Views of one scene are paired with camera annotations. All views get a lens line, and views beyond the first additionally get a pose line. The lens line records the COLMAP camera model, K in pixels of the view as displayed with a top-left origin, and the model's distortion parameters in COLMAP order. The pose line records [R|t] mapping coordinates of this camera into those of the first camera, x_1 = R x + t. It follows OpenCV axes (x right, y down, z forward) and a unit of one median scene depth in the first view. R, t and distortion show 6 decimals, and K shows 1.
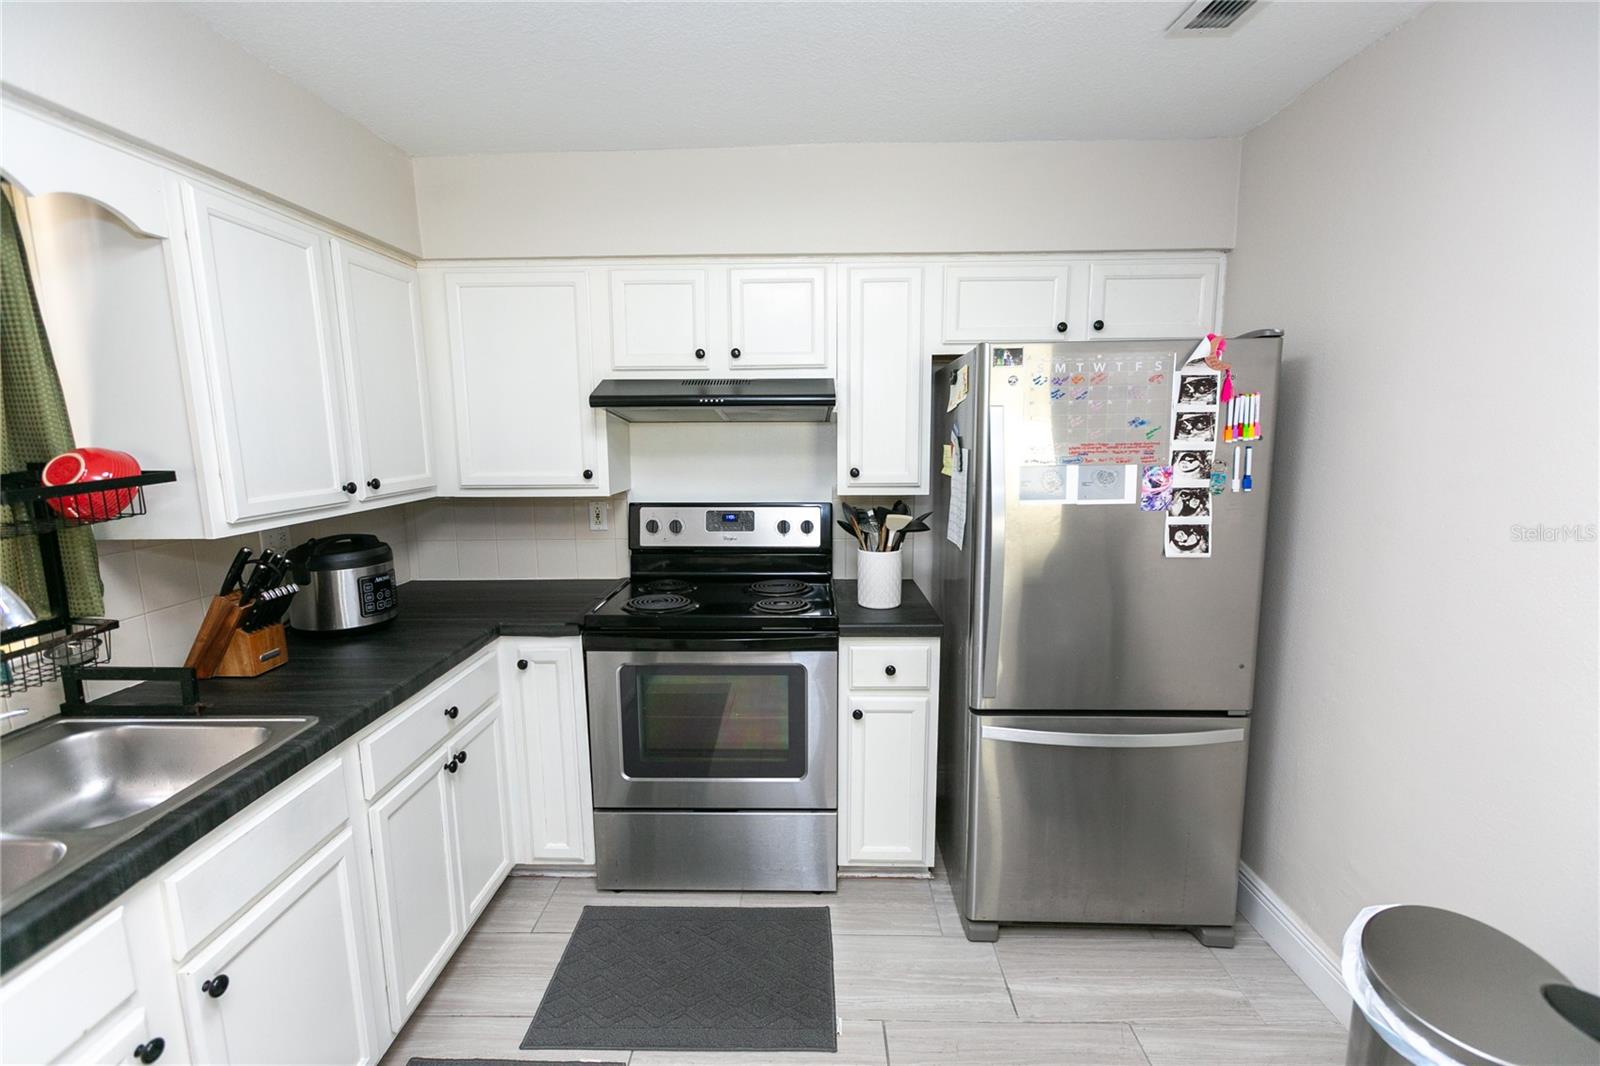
lens RADIAL K [[720.3, 0, 794.2], [0, 720.3, 538.0], [0, 0, 1]] dist [-0.000244, 0.000103]
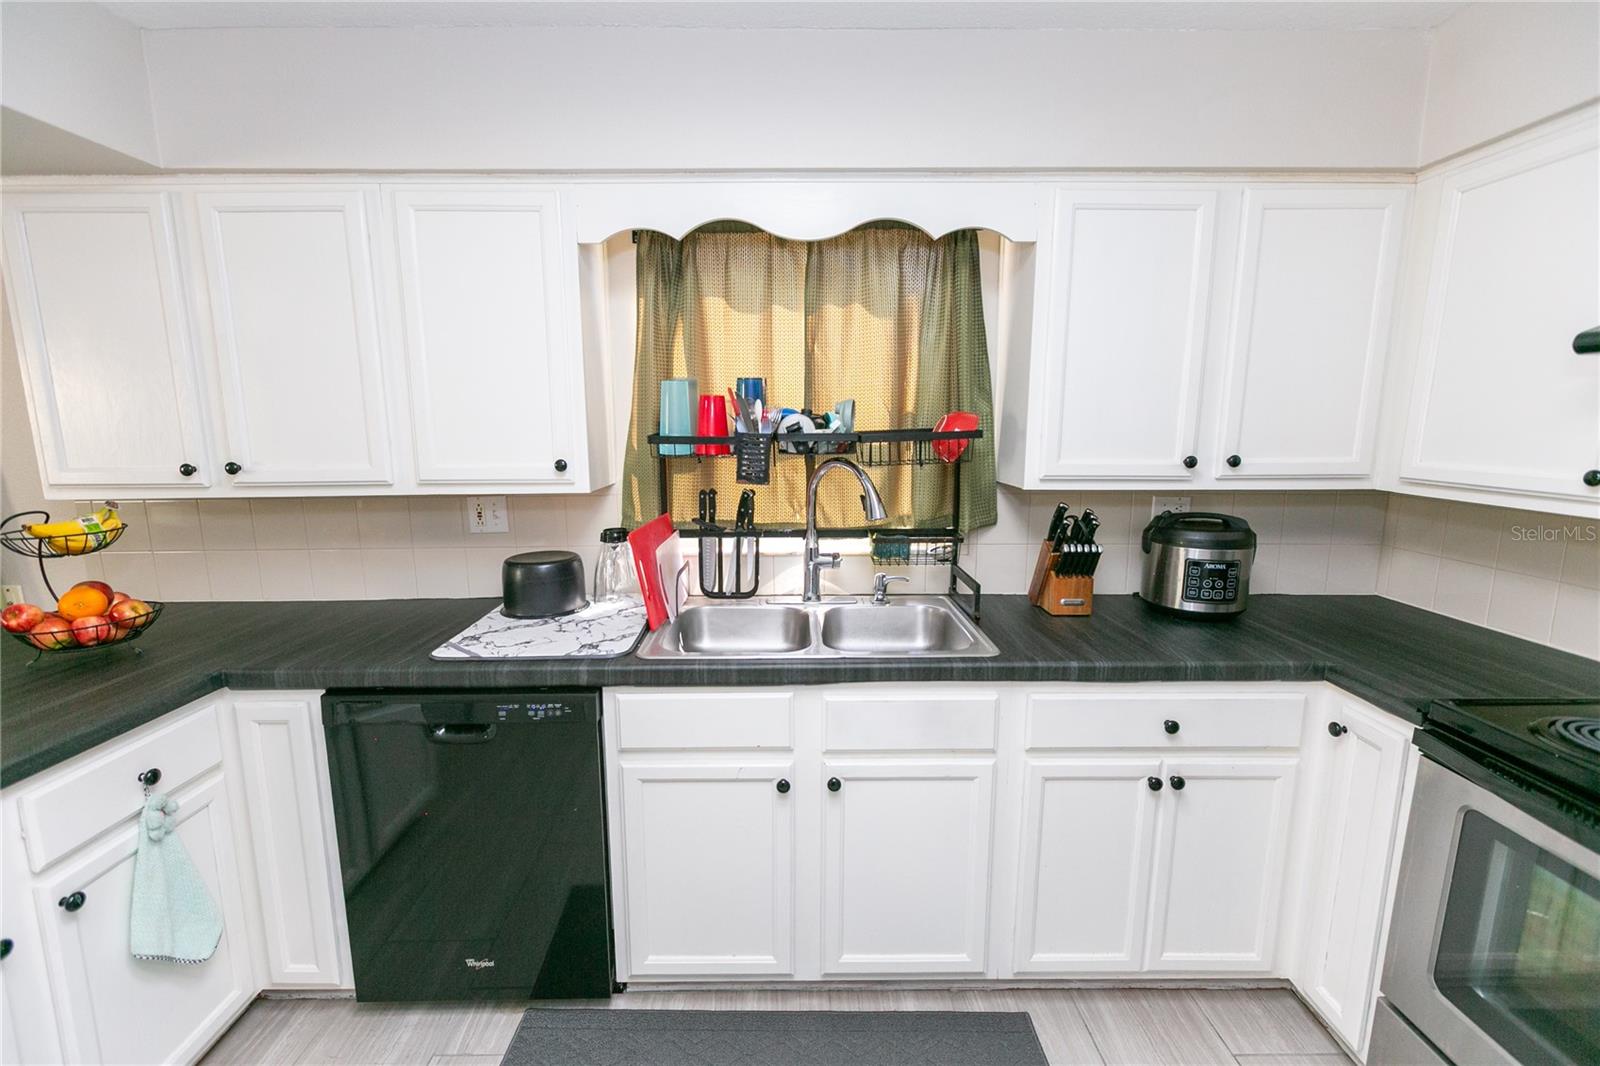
lens RADIAL K [[720.3, 0, 794.2], [0, 720.3, 538.0], [0, 0, 1]] dist [-0.000244, 0.000103]
pose [[0.032528, 0.175117, -0.984010, 0.295662], [-0.154724, 0.973545, 0.168140, -0.048972], [0.987422, 0.146781, 0.058762, 0.431586]]
